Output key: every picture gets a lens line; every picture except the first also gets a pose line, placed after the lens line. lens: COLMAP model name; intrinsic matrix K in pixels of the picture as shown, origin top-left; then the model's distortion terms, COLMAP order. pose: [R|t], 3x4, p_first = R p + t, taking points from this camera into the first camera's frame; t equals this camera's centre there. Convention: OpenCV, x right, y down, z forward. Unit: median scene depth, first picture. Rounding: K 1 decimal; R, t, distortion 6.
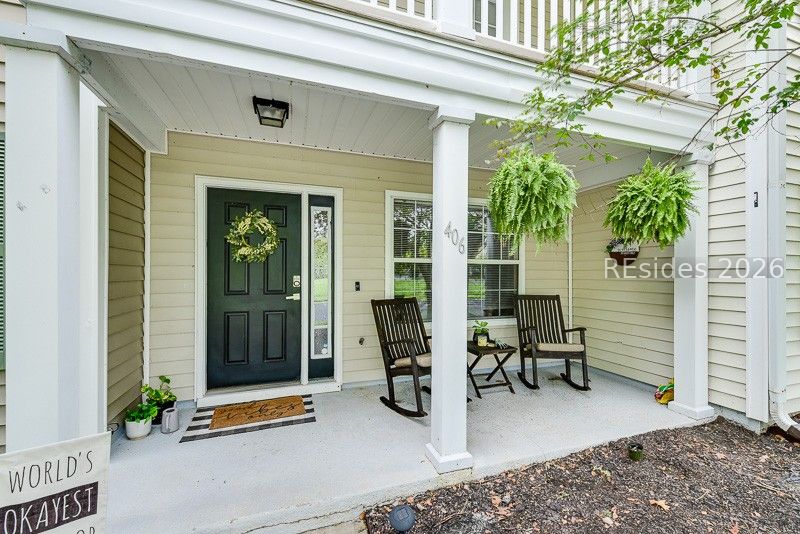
lens RADIAL K [[365.9, 0, 420.3], [0, 365.9, 274.1], [0, 0, 1]] dist [0.000500, 0.000055]
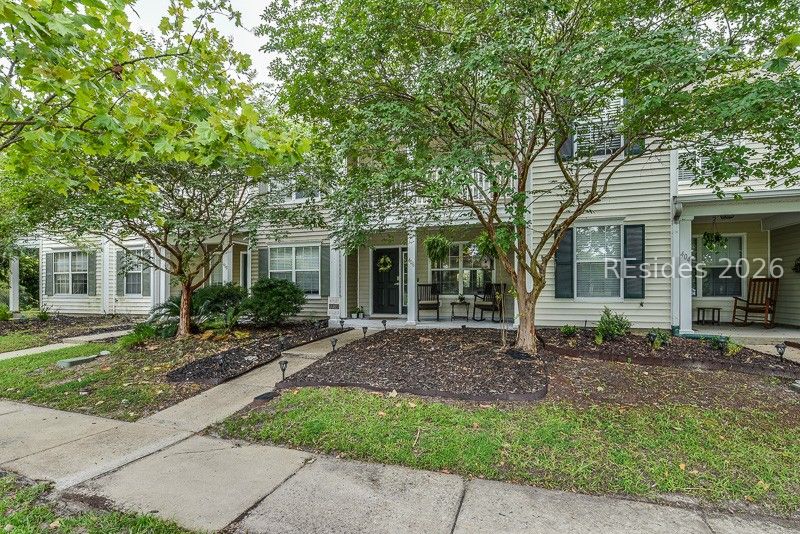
lens RADIAL K [[367.9, 0, 401.5], [0, 367.9, 288.8], [0, 0, 1]] dist [-0.029508, -0.000053]
pose [[0.776721, -0.004653, -0.629828, 1.511466], [0.003636, 0.999989, -0.002903, 0.110162], [0.629835, -0.000035, 0.776729, -1.234127]]
